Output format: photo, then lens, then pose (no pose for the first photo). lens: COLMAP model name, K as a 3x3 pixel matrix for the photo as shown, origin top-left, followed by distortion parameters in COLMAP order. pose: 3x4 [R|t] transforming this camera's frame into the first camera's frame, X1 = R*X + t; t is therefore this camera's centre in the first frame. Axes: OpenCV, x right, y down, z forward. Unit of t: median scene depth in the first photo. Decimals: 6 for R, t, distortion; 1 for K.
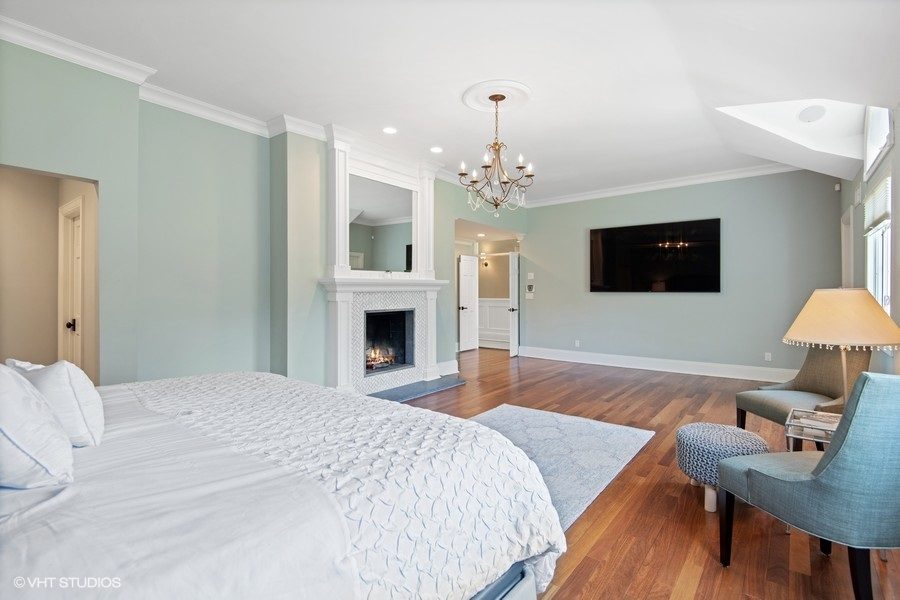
lens RADIAL K [[407.2, 0, 450.0], [0, 407.2, 300.0], [0, 0, 1]] dist [-0.000211, -0.000029]
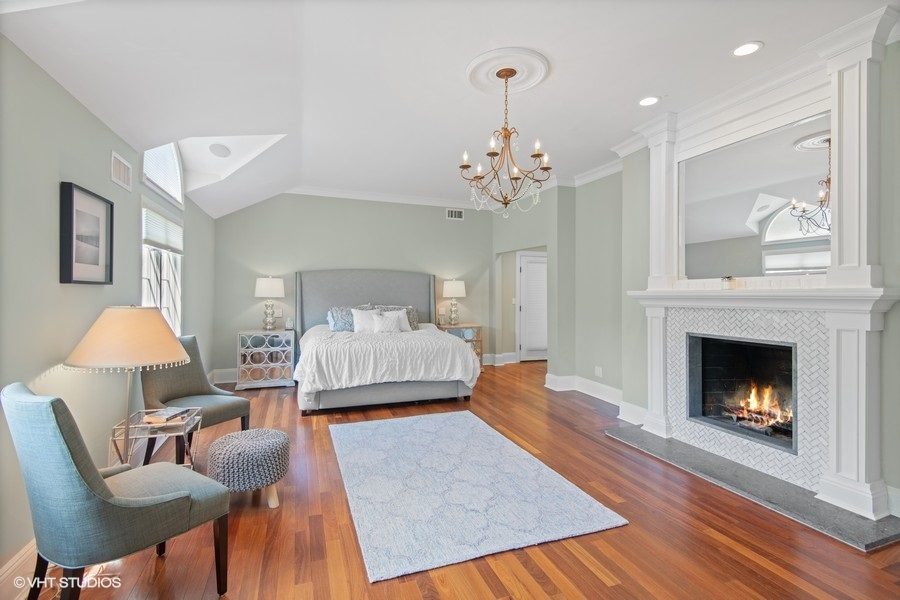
lens RADIAL K [[418.2, 0, 450.0], [0, 418.2, 300.0], [0, 0, 1]] dist [0.000901, 0.000035]
pose [[-0.498527, 0.001781, -0.866872, 0.882493], [-0.034806, 0.999150, 0.022069, -0.046181], [0.866175, 0.041174, -0.498041, 1.291353]]
